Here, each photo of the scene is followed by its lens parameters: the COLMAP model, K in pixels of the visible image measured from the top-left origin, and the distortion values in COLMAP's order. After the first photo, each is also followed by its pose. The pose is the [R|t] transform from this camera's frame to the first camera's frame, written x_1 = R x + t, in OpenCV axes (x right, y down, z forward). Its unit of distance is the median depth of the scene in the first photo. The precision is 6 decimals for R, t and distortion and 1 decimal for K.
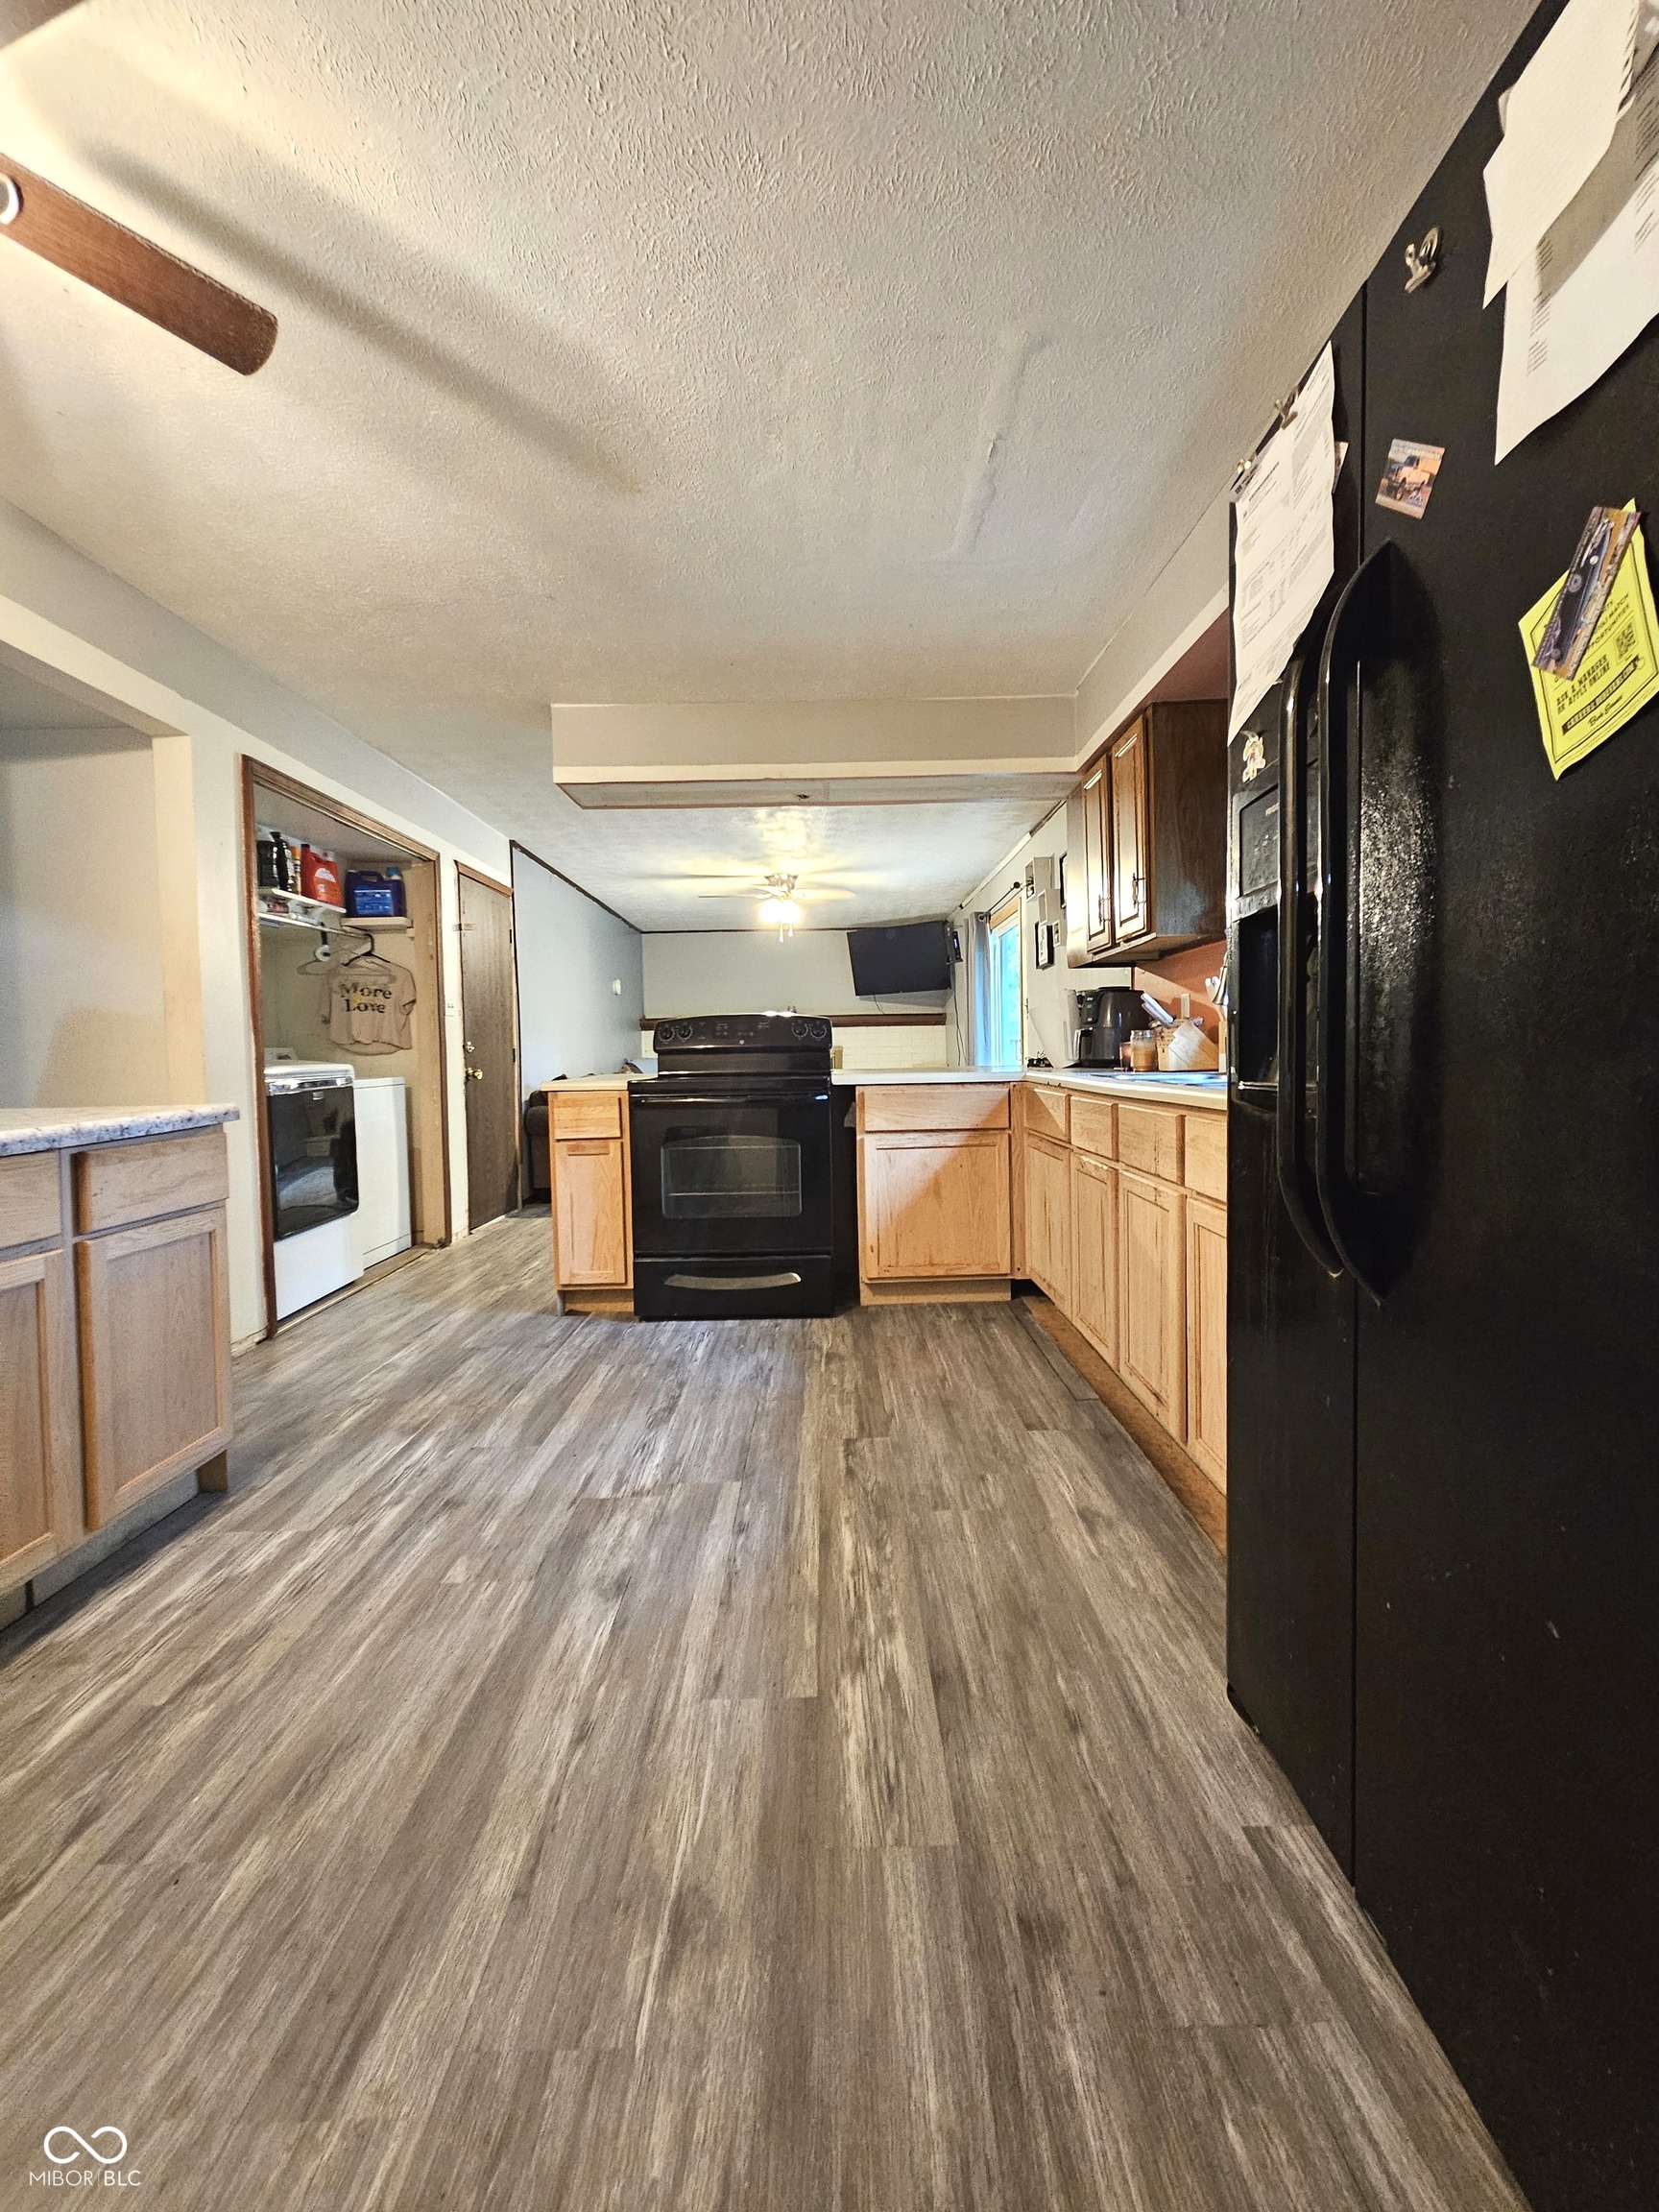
lens RADIAL K [[909.4, 0, 833.0], [0, 909.4, 1092.5], [0, 0, 1]] dist [-0.000457, 0.000032]
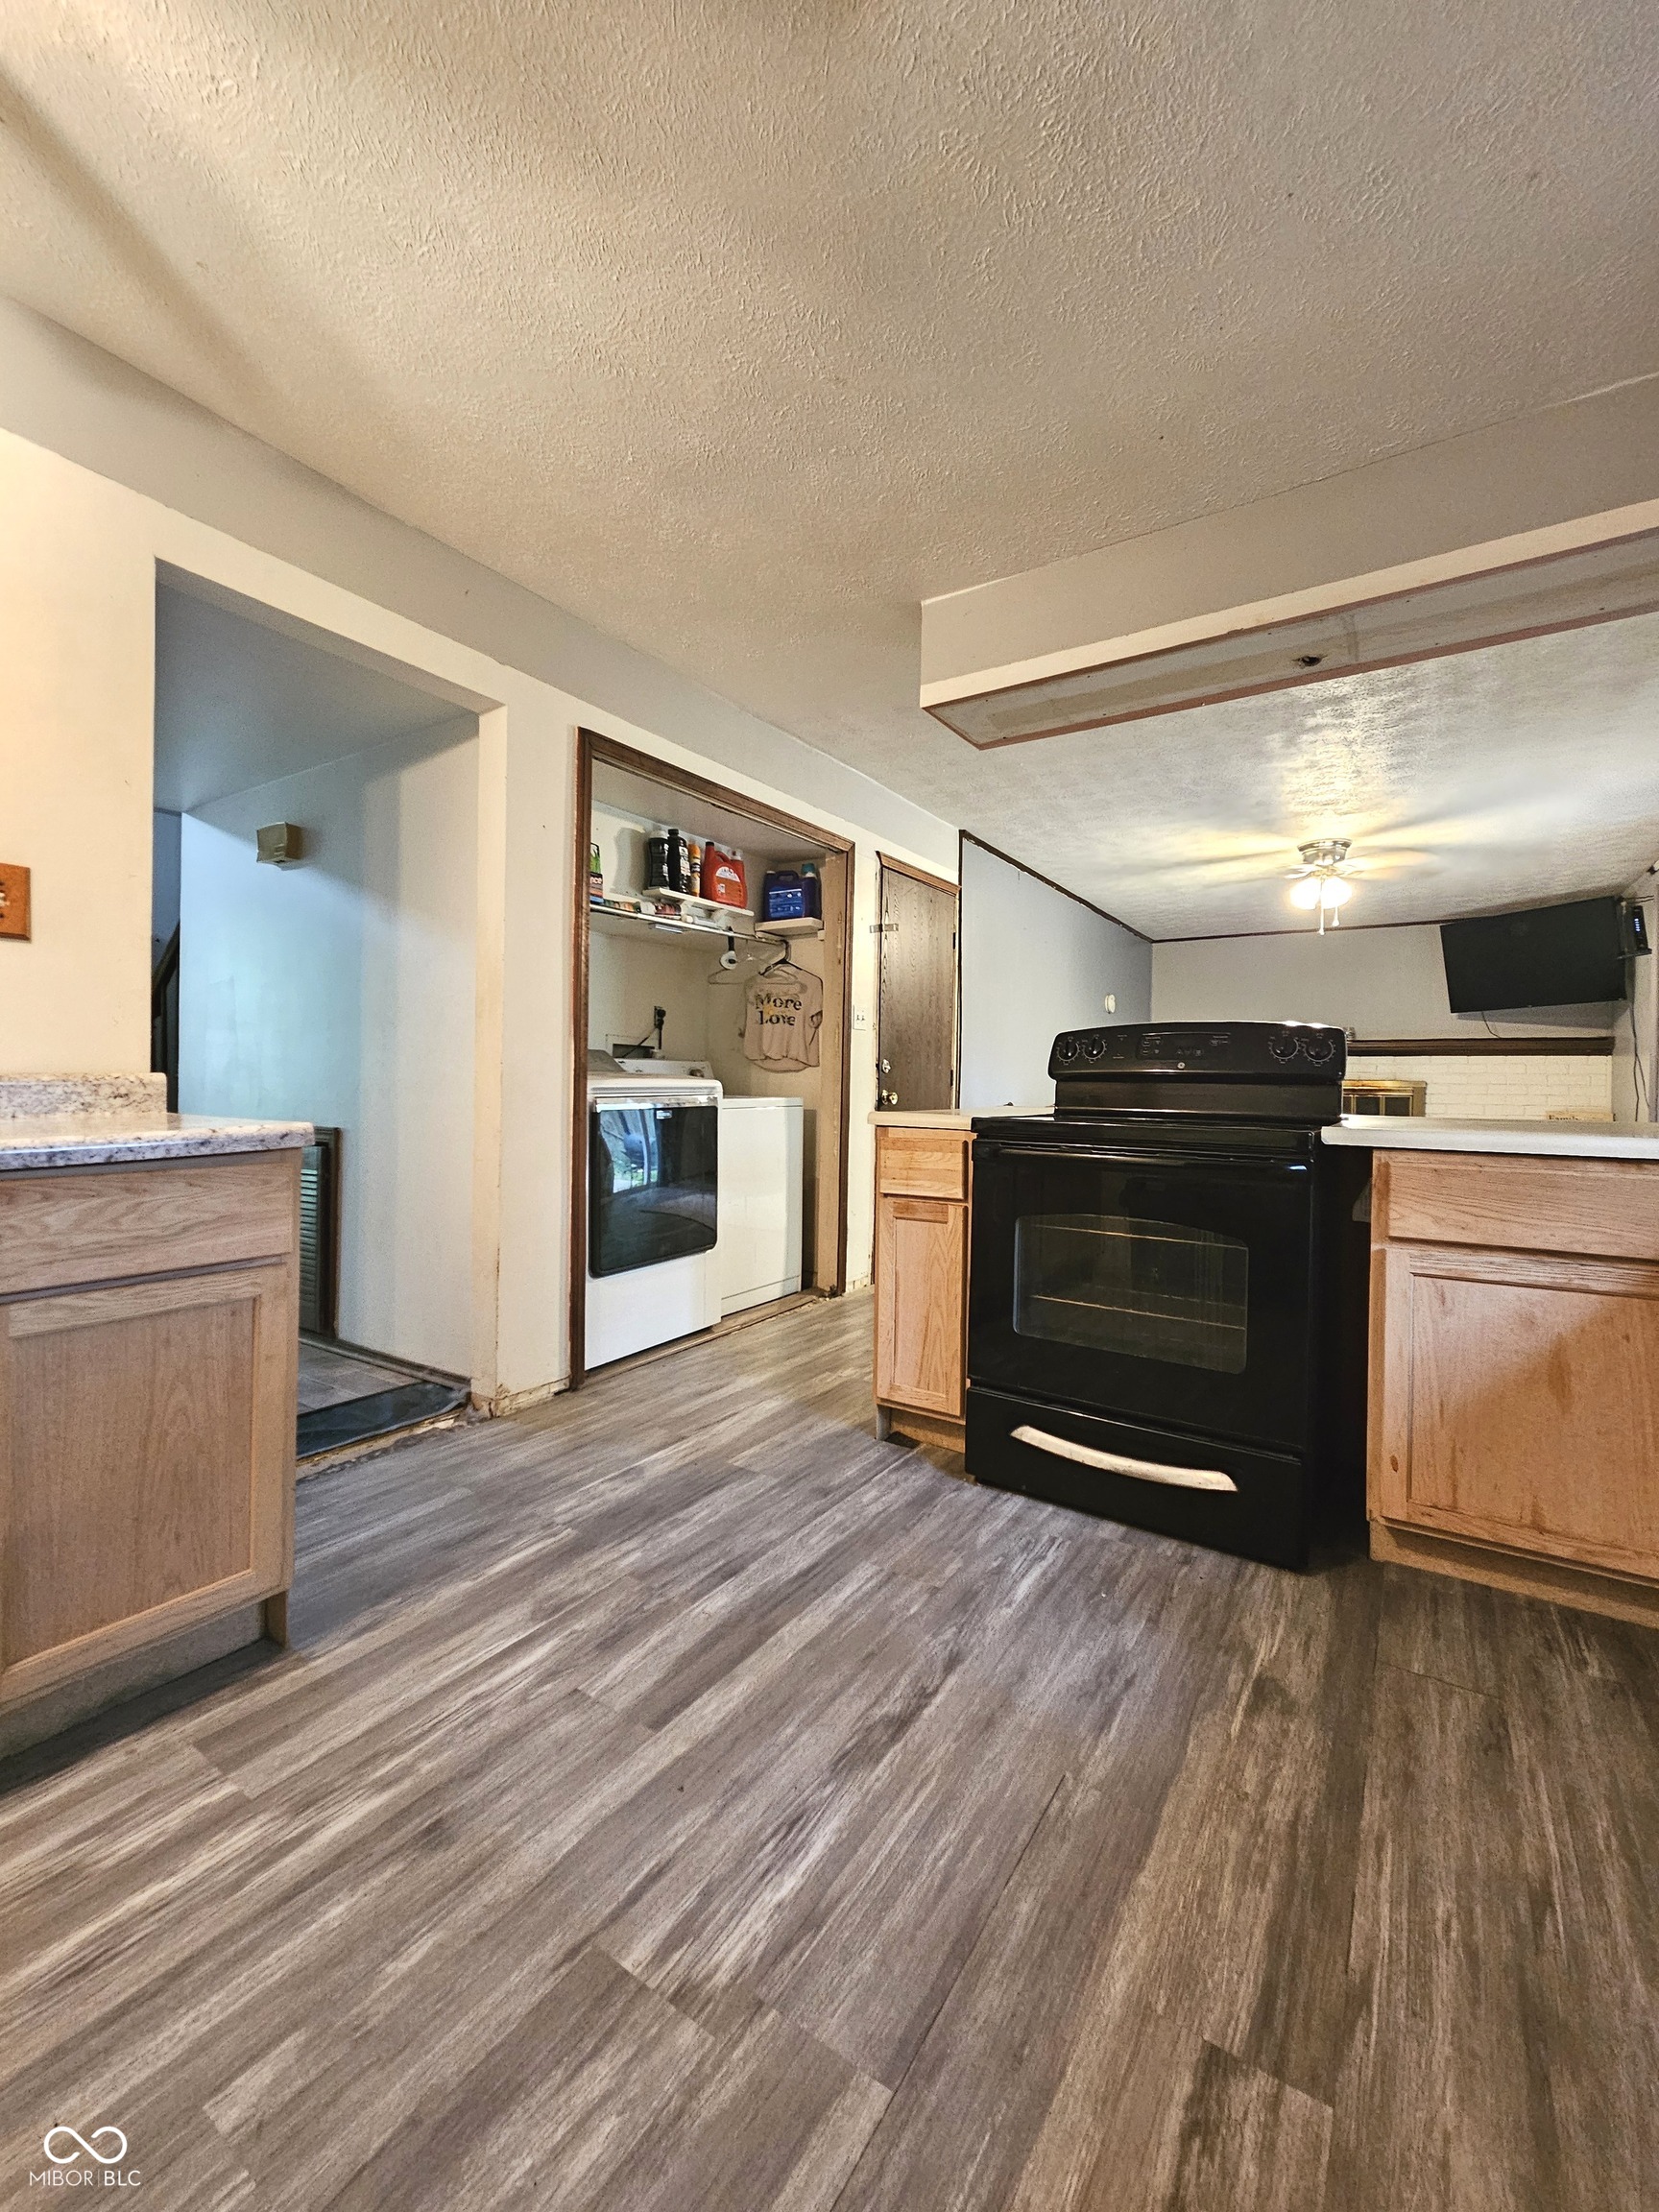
lens RADIAL K [[906.9, 0, 826.8], [0, 906.9, 1092.6], [0, 0, 1]] dist [-0.000692, 0.000180]
pose [[0.828643, 0.039649, -0.558372, 0.061240], [-0.056451, 0.998322, -0.012887, -0.017910], [0.556924, 0.042199, 0.829490, 0.422350]]
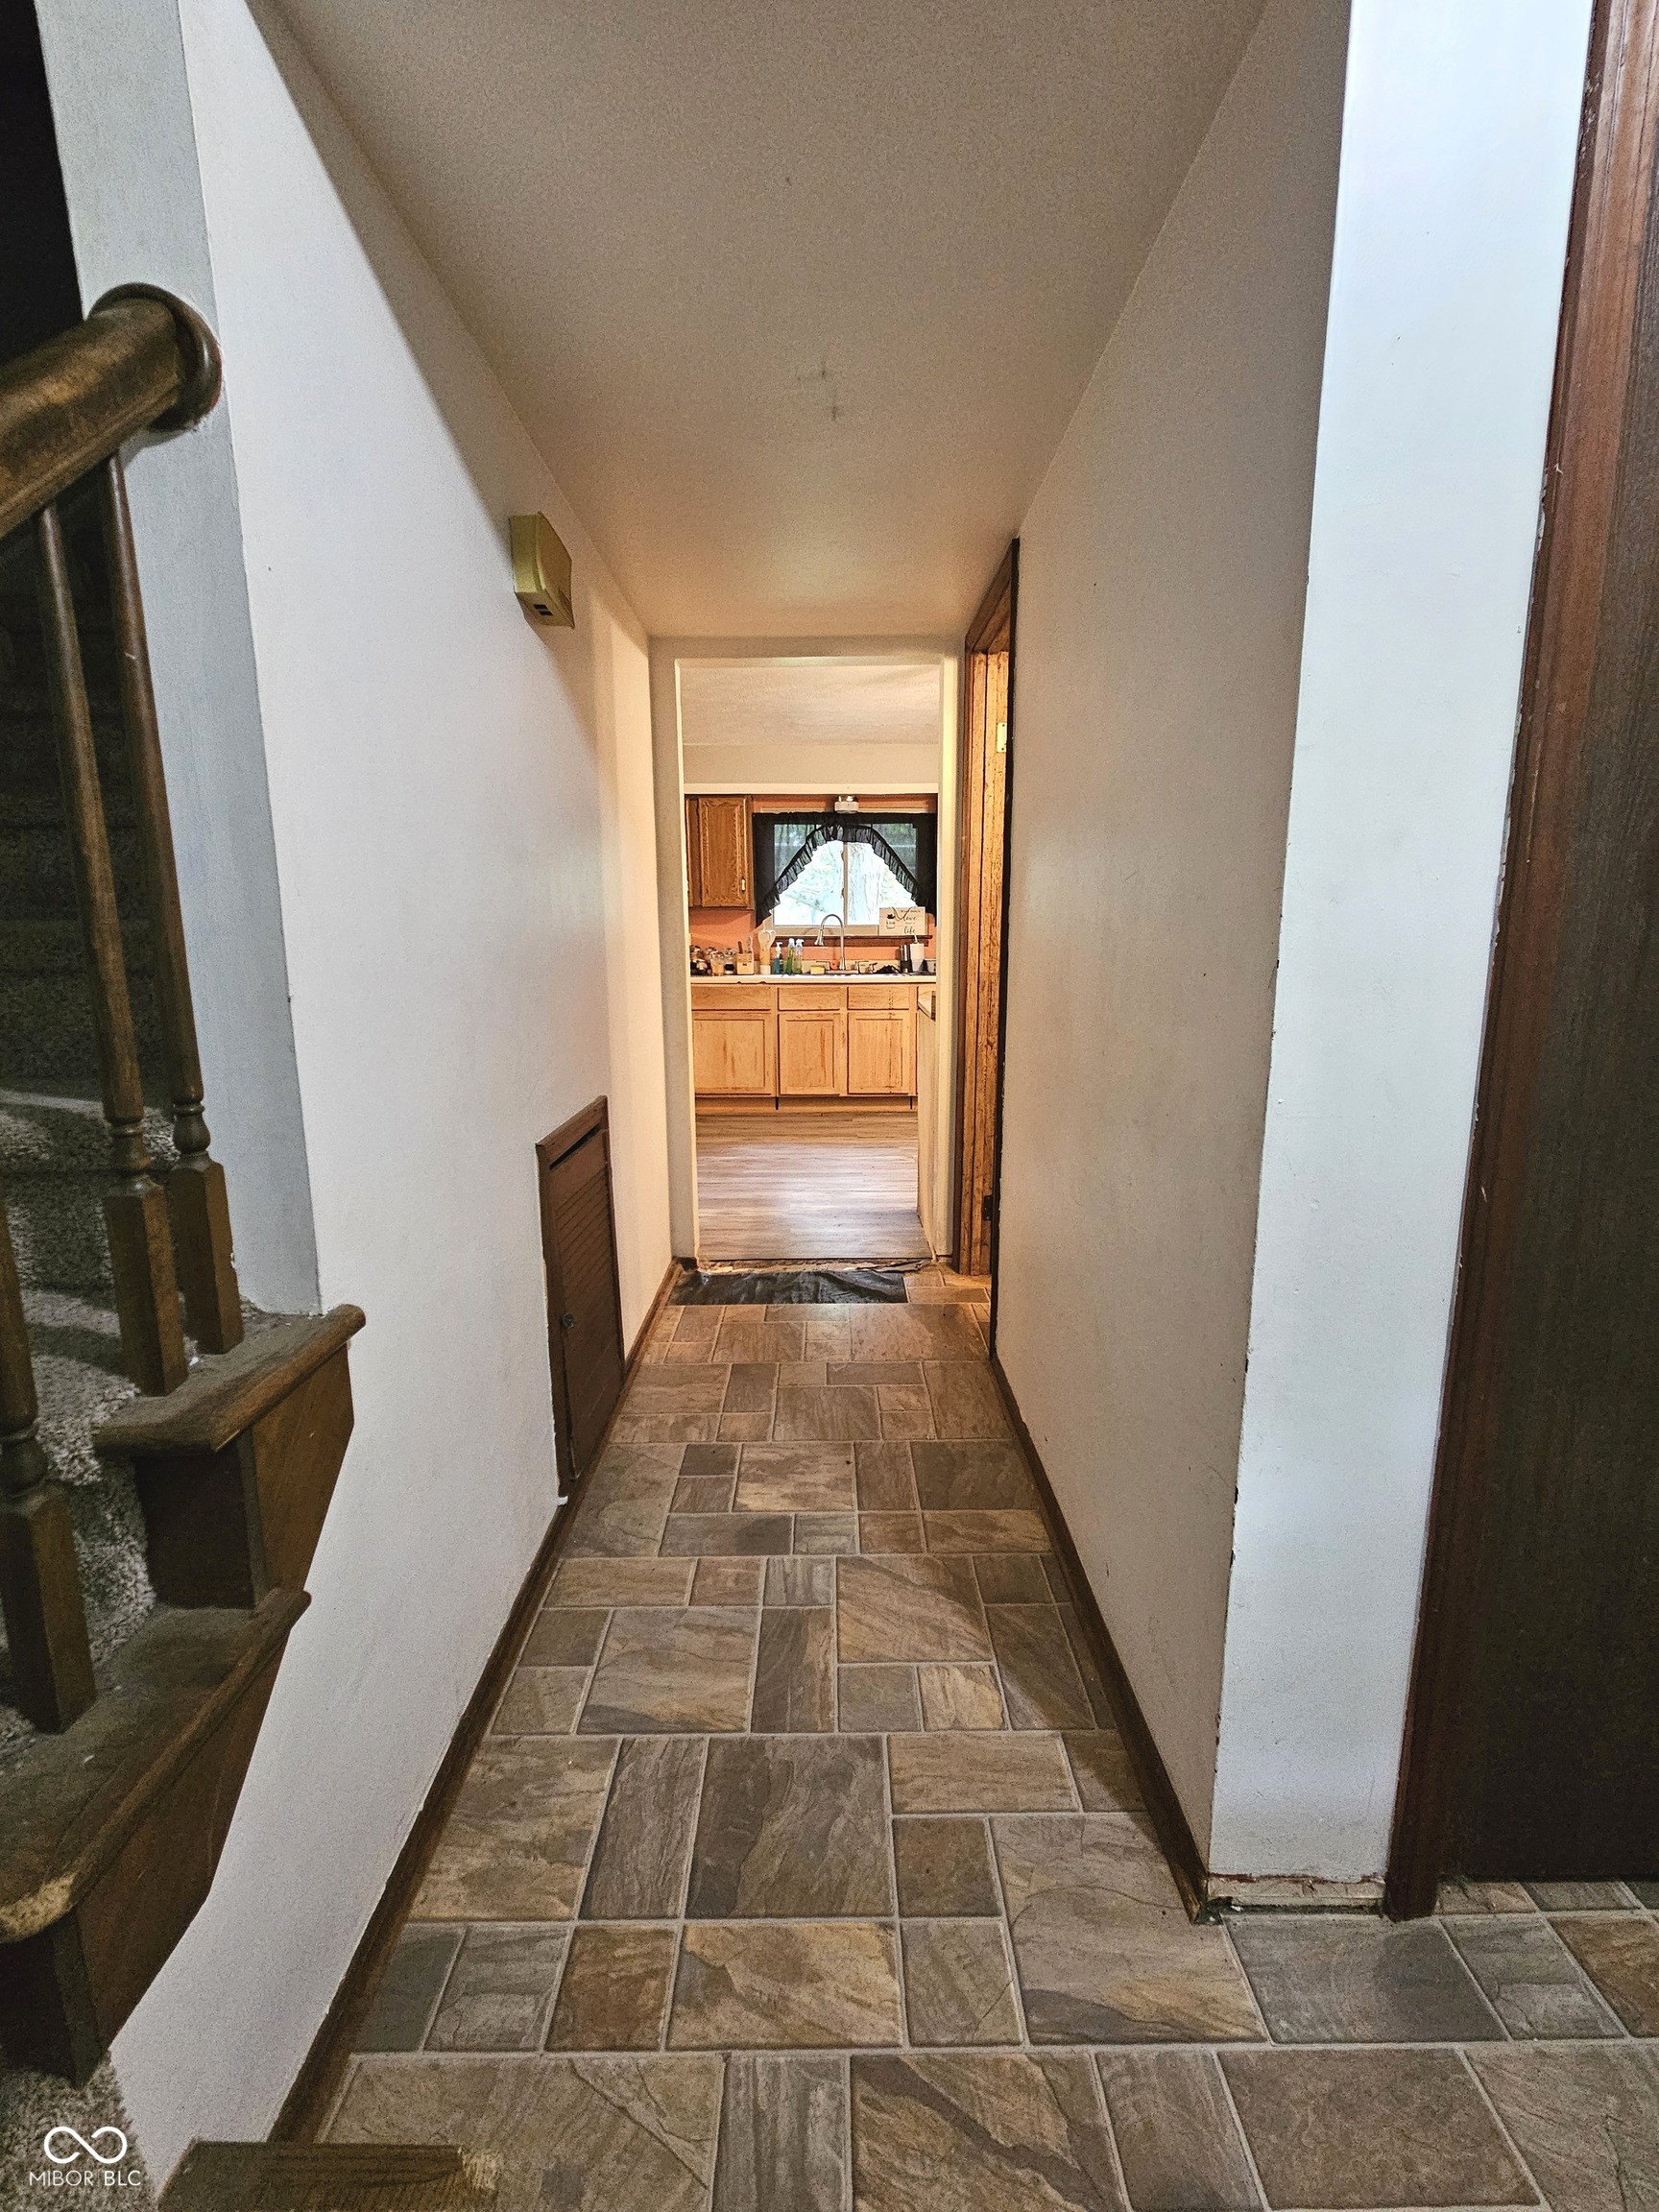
lens RADIAL K [[906.9, 0, 826.8], [0, 906.9, 1092.6], [0, 0, 1]] dist [-0.000692, 0.000180]
pose [[0.009589, -0.153009, 0.988178, -1.688939], [0.049688, 0.987076, 0.152357, -0.062527], [-0.998719, 0.047640, 0.017068, 0.784770]]
